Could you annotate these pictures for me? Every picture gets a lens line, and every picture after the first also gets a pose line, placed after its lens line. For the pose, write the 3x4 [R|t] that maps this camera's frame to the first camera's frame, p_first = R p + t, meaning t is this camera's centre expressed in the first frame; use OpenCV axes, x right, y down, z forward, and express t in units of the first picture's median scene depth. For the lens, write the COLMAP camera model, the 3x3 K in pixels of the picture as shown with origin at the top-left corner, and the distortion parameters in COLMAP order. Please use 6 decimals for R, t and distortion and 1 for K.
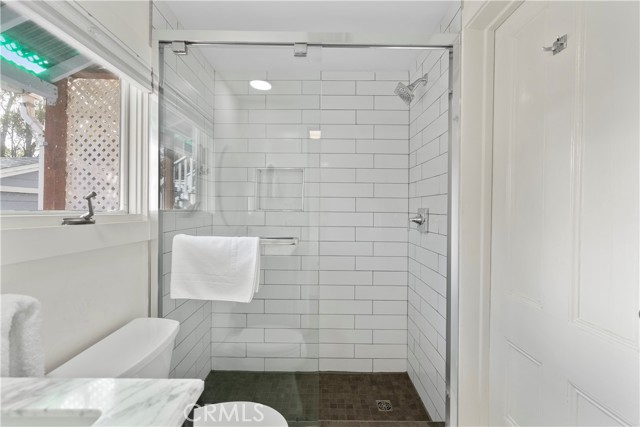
lens RADIAL K [[293.0, 0, 320.7], [0, 293.0, 211.7], [0, 0, 1]] dist [0.000827, 0.000278]
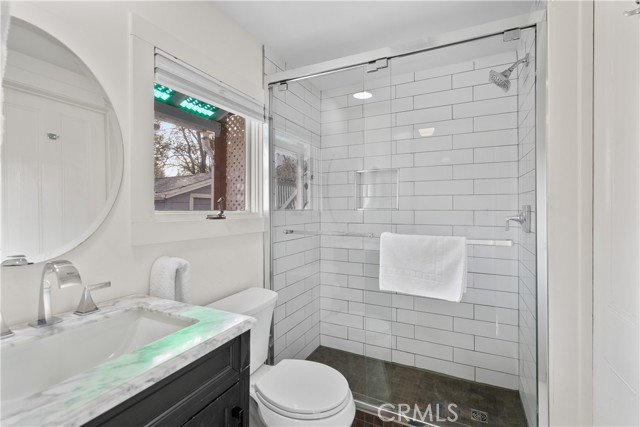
lens RADIAL K [[293.0, 0, 318.4], [0, 293.0, 210.9], [0, 0, 1]] dist [0.000827, 0.000278]
pose [[0.896537, -0.005044, -0.442940, 0.171902], [0.005031, 0.999987, -0.001202, 0.002621], [0.442940, -0.001151, 0.896550, -0.071120]]
